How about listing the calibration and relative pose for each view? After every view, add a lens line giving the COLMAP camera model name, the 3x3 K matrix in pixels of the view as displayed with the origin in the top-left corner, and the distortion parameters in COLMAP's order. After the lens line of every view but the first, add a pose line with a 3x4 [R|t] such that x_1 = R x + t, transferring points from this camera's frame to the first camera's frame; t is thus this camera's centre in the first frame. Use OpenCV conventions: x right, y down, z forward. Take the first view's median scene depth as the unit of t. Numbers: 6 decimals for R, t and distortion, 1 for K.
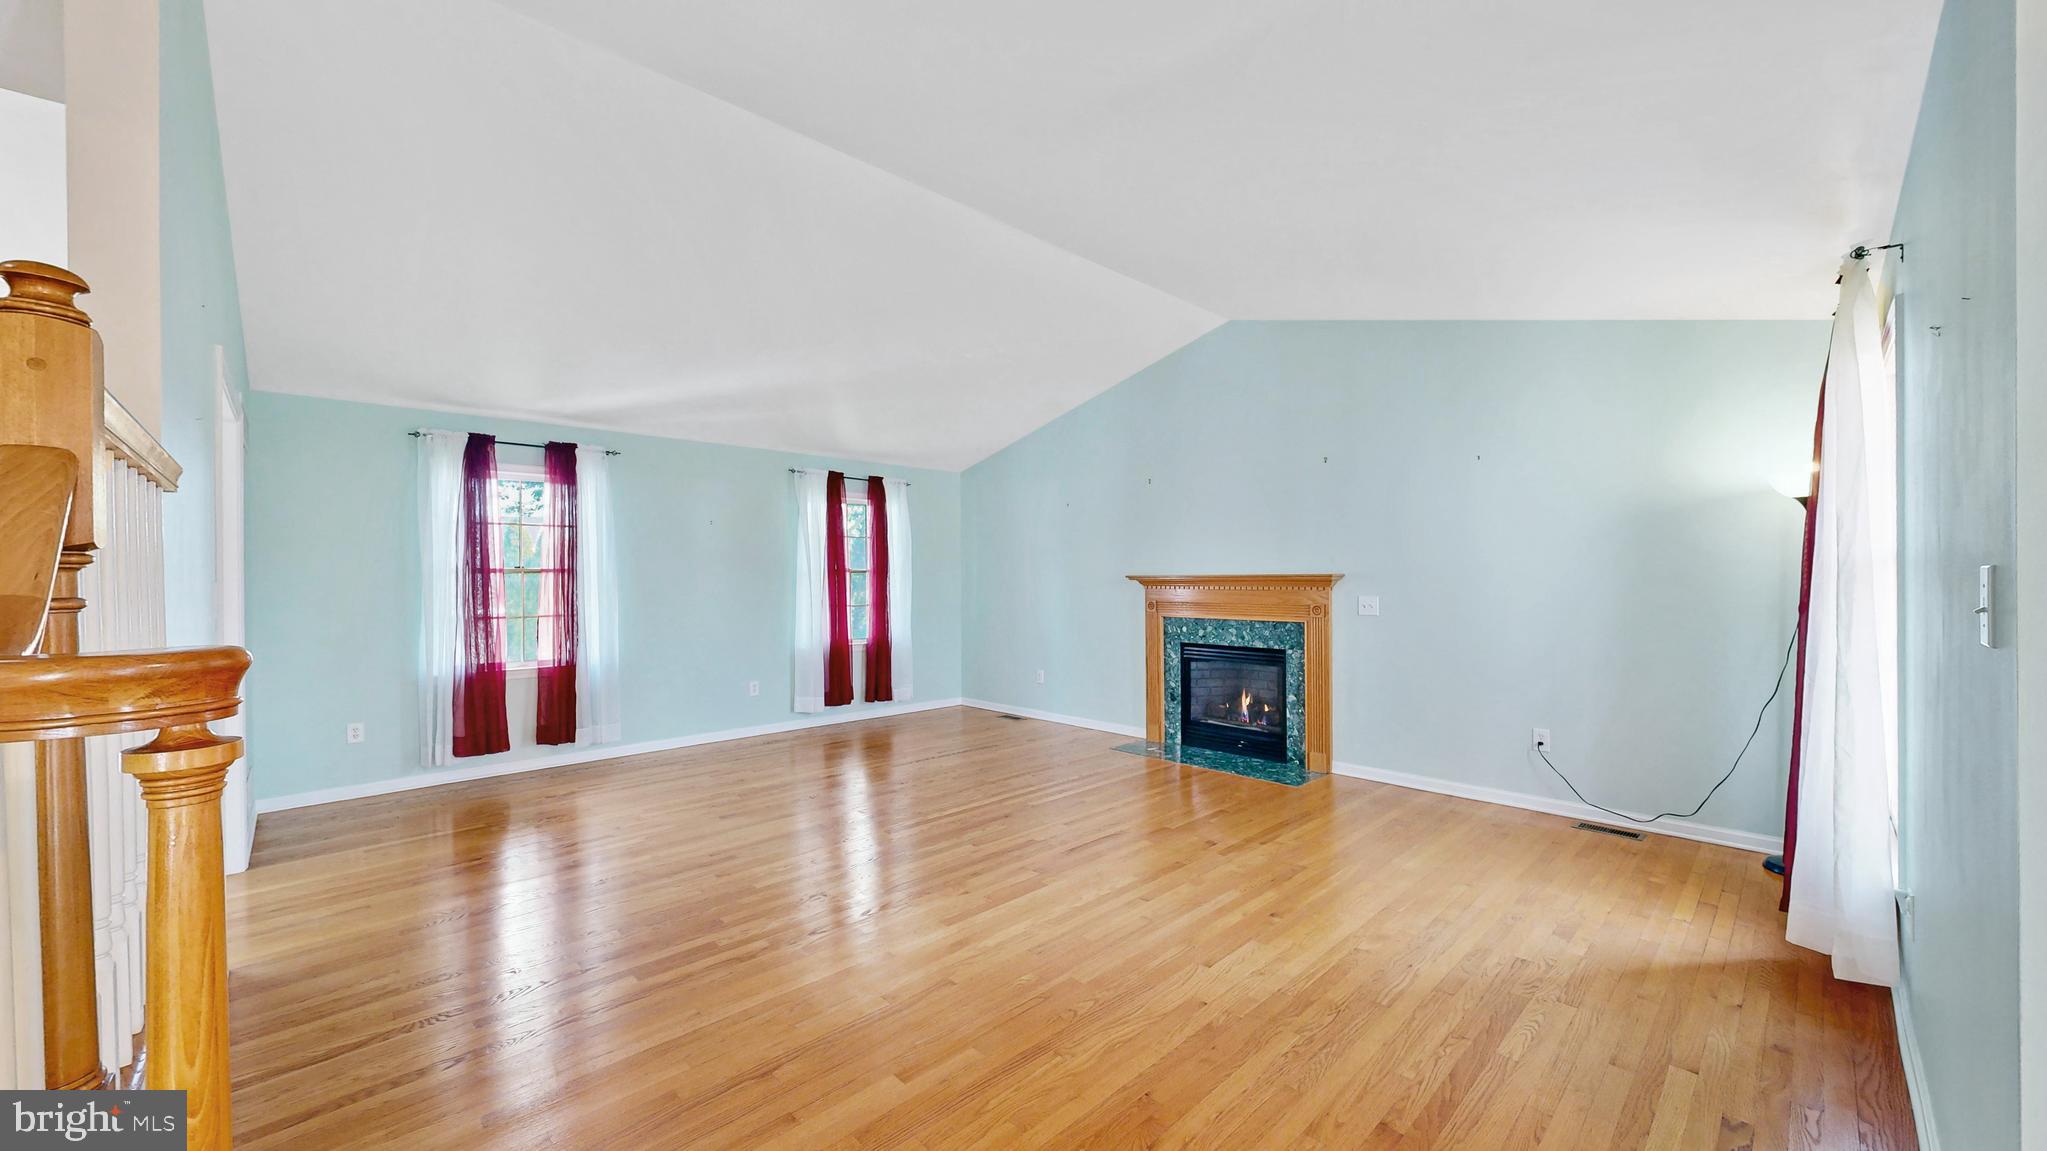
lens RADIAL K [[750.3, 0, 1017.6], [0, 750.3, 579.1], [0, 0, 1]] dist [-0.000911, 0.000180]
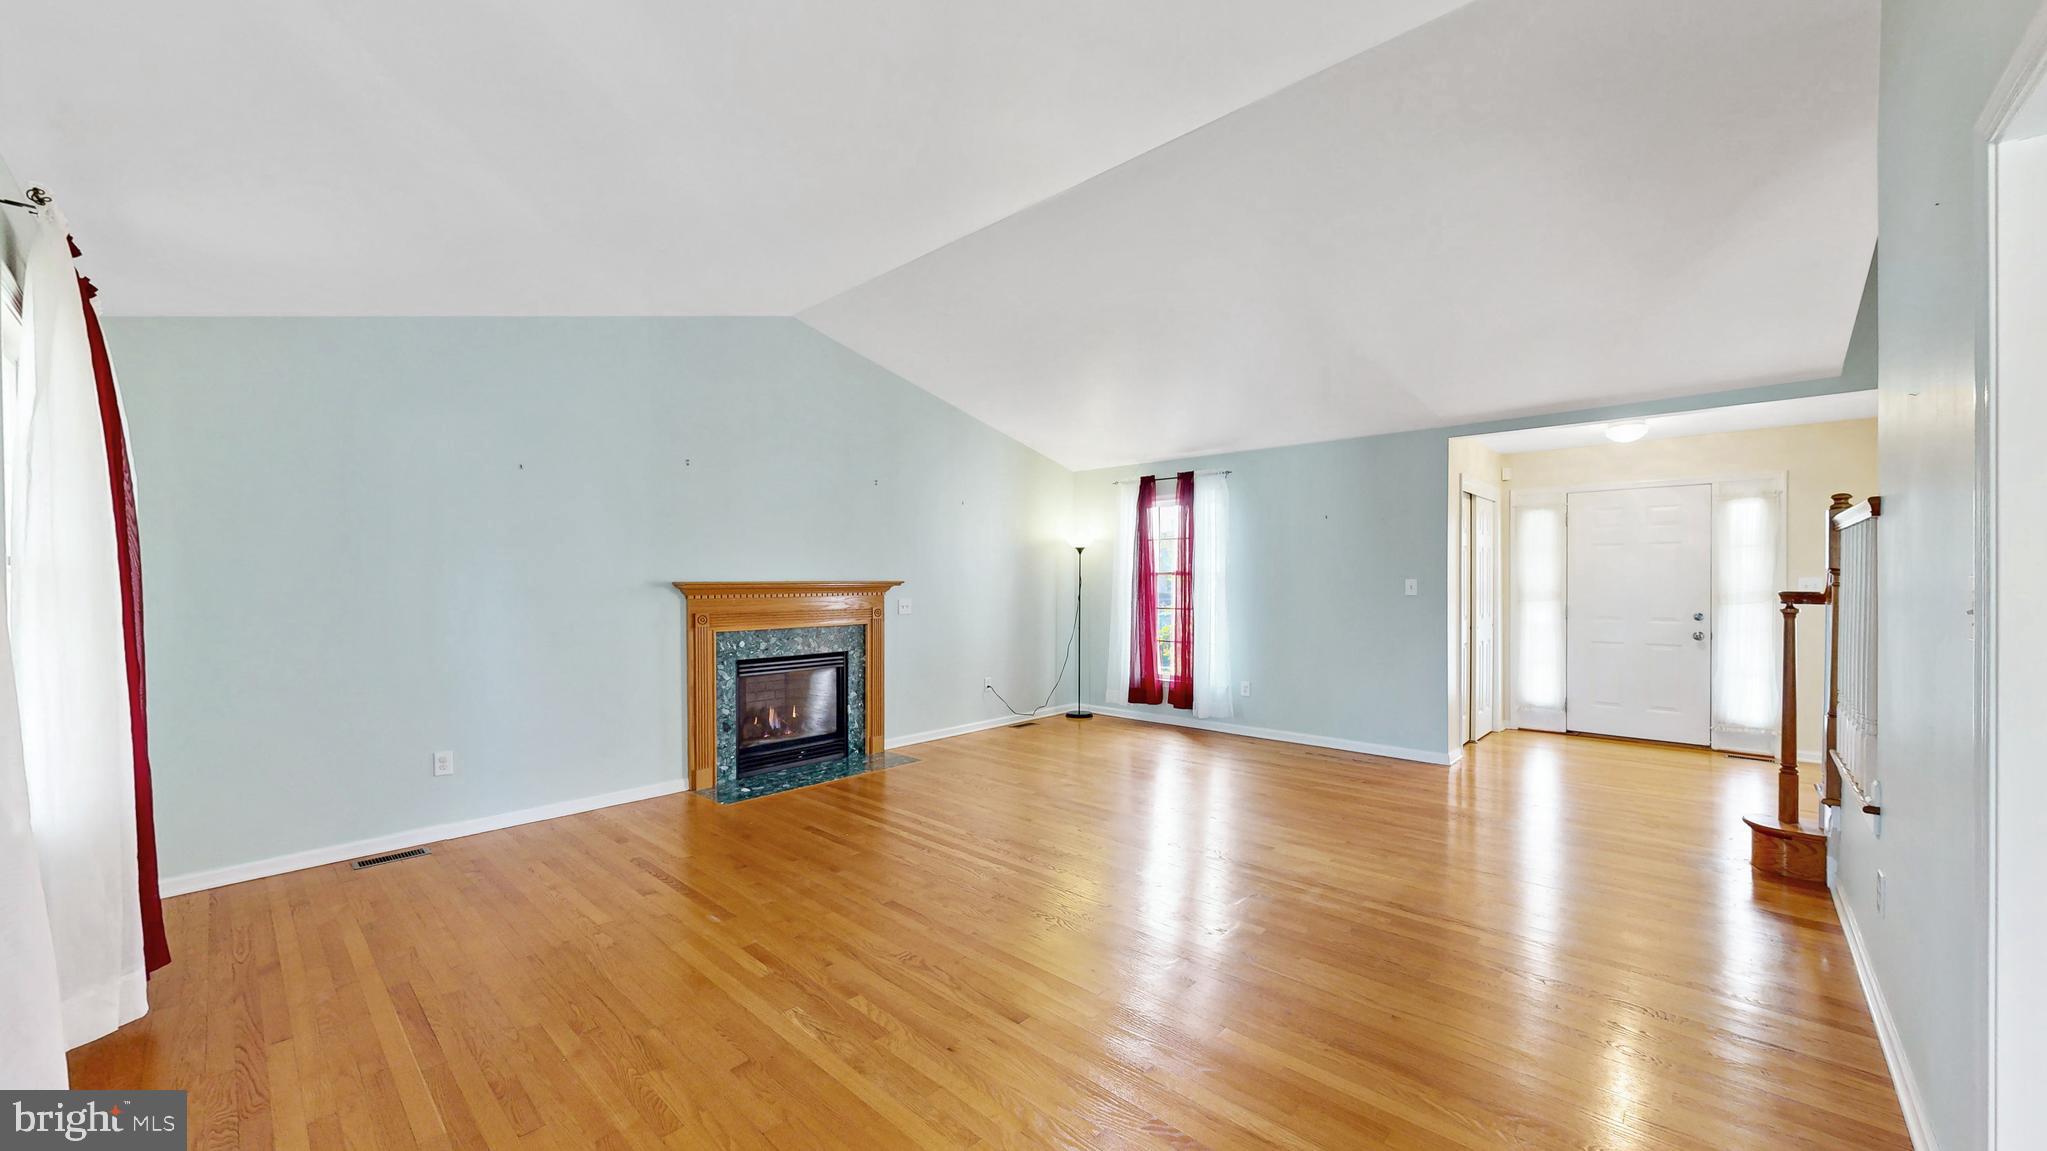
lens RADIAL K [[750.3, 0, 1017.6], [0, 750.3, 579.1], [0, 0, 1]] dist [-0.000911, 0.000180]
pose [[-0.058065, 0.015924, 0.998186, -1.234338], [0.012970, 0.999800, -0.015195, 0.016906], [-0.998229, 0.012065, -0.058260, 1.367883]]
